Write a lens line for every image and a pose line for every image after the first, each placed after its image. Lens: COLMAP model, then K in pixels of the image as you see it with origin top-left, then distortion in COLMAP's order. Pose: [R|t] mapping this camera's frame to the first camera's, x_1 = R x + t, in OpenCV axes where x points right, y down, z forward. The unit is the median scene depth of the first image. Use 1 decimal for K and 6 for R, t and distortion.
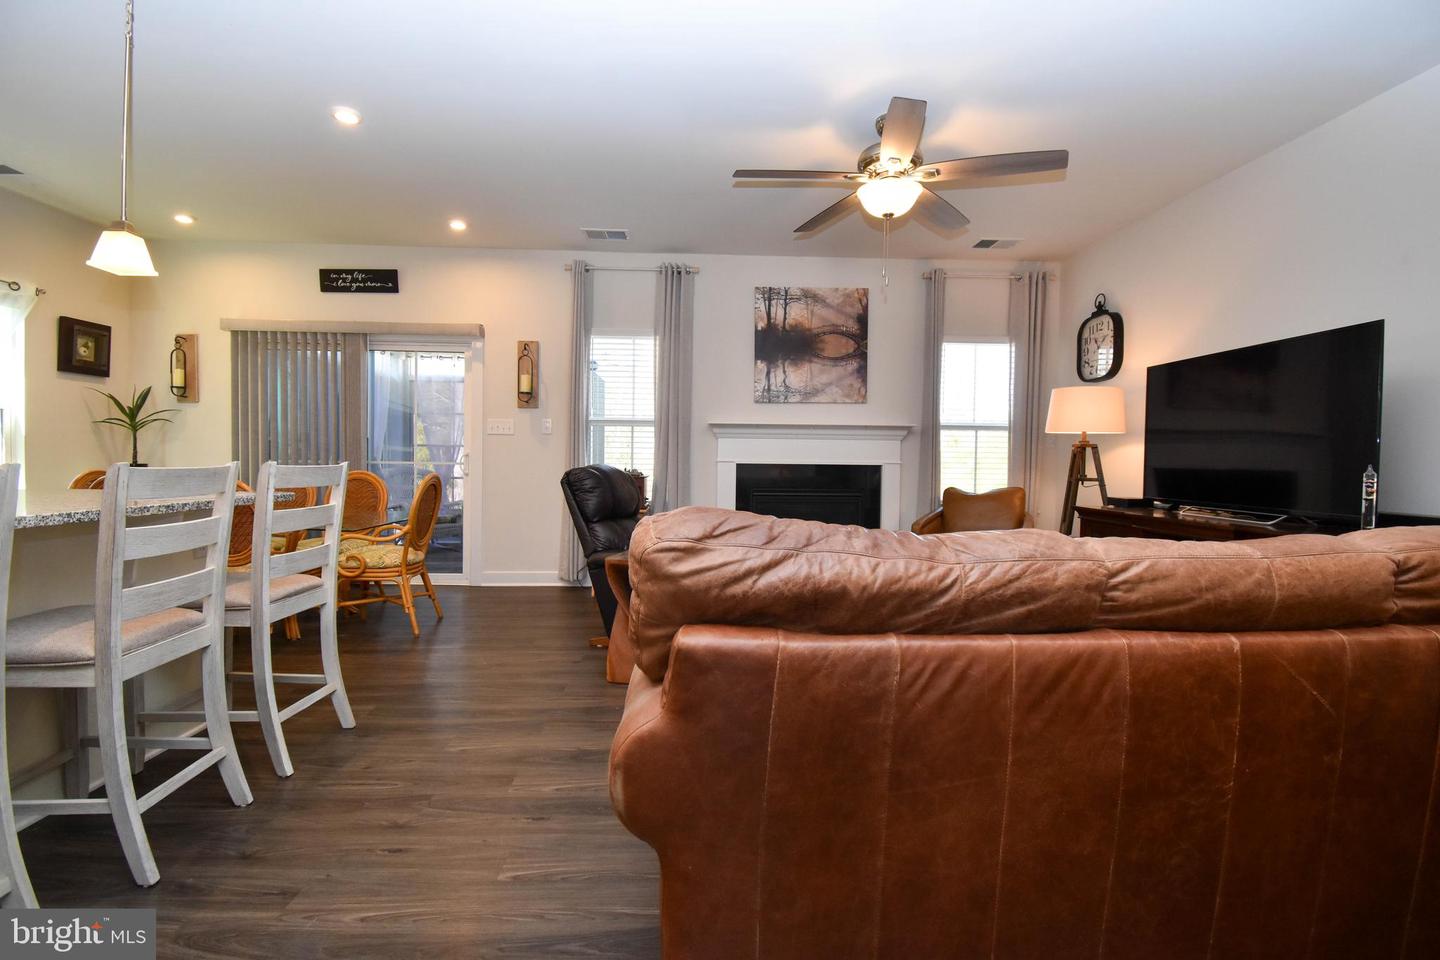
lens RADIAL K [[635.5, 0, 723.2], [0, 635.5, 477.4], [0, 0, 1]] dist [0.018927, -0.025687]
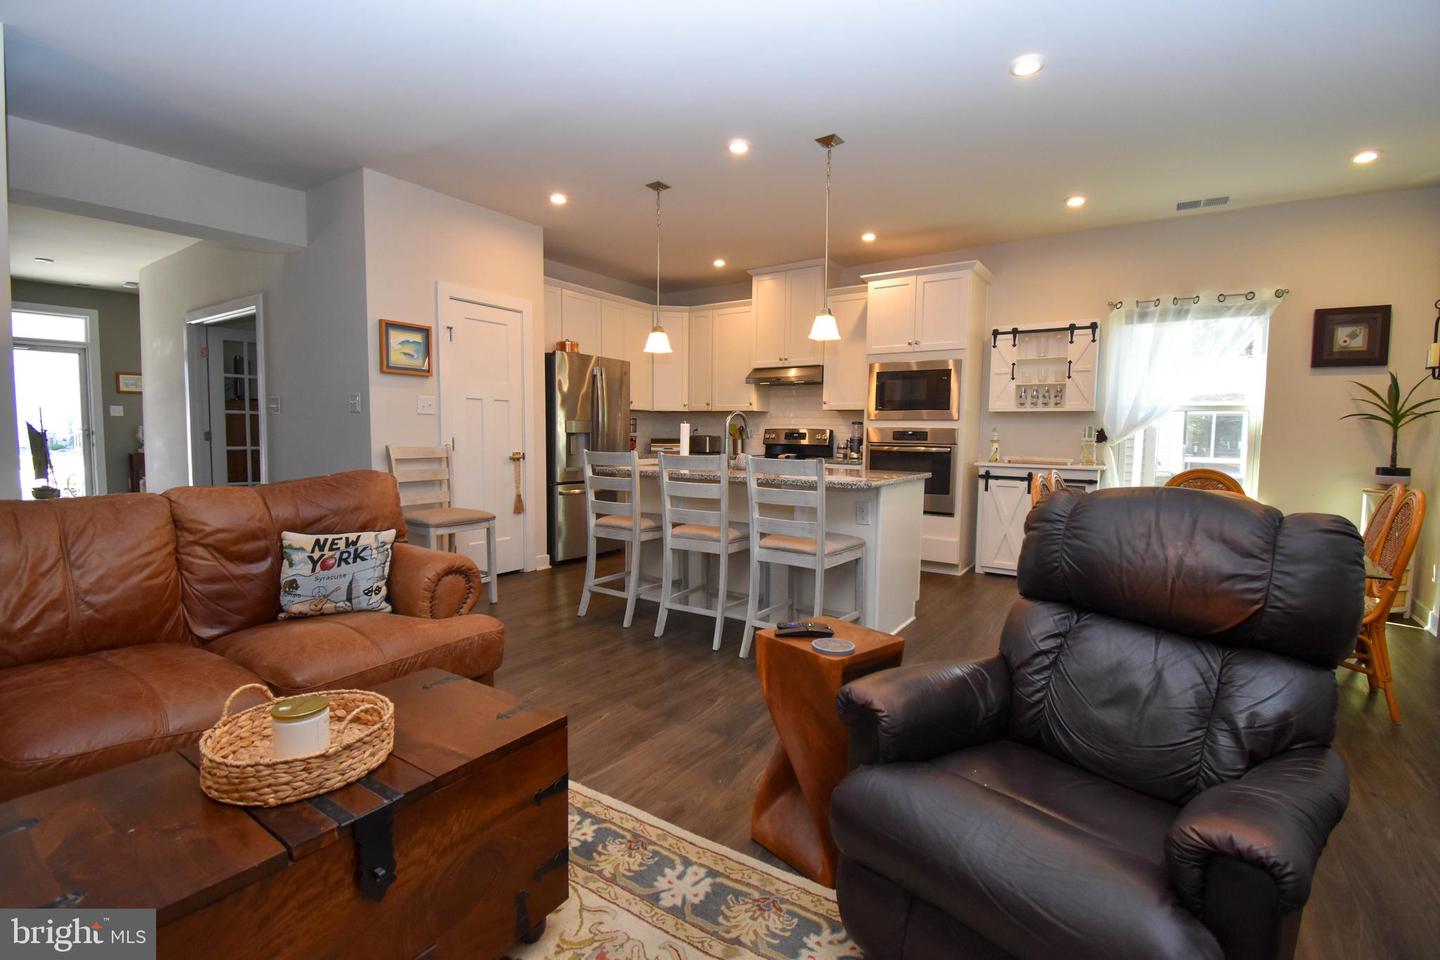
lens RADIAL K [[635.5, 0, 723.2], [0, 635.5, 477.4], [0, 0, 1]] dist [0.018927, -0.025687]
pose [[-0.599633, 0.038714, -0.799338, 0.231042], [-0.040259, 0.996105, 0.078444, -0.036020], [0.799262, 0.079218, -0.595739, 0.757419]]
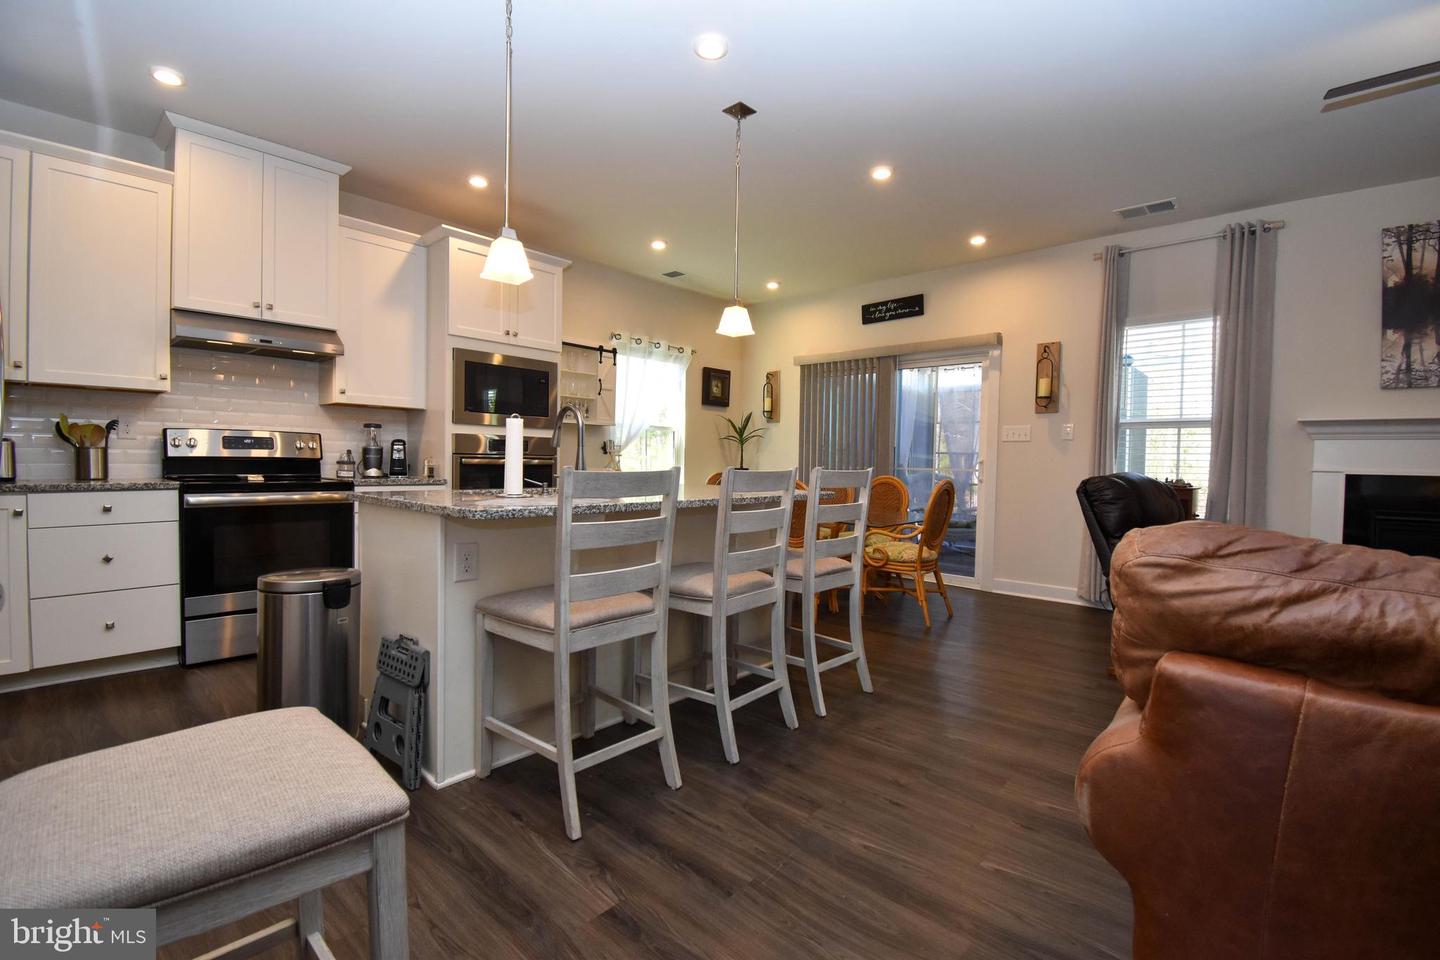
lens RADIAL K [[635.5, 0, 723.2], [0, 635.5, 477.4], [0, 0, 1]] dist [0.018927, -0.025687]
pose [[0.710629, 0.017948, -0.703338, 0.022766], [-0.025978, 0.999662, -0.000738, 0.000801], [0.703087, 0.018796, 0.710855, -0.018395]]
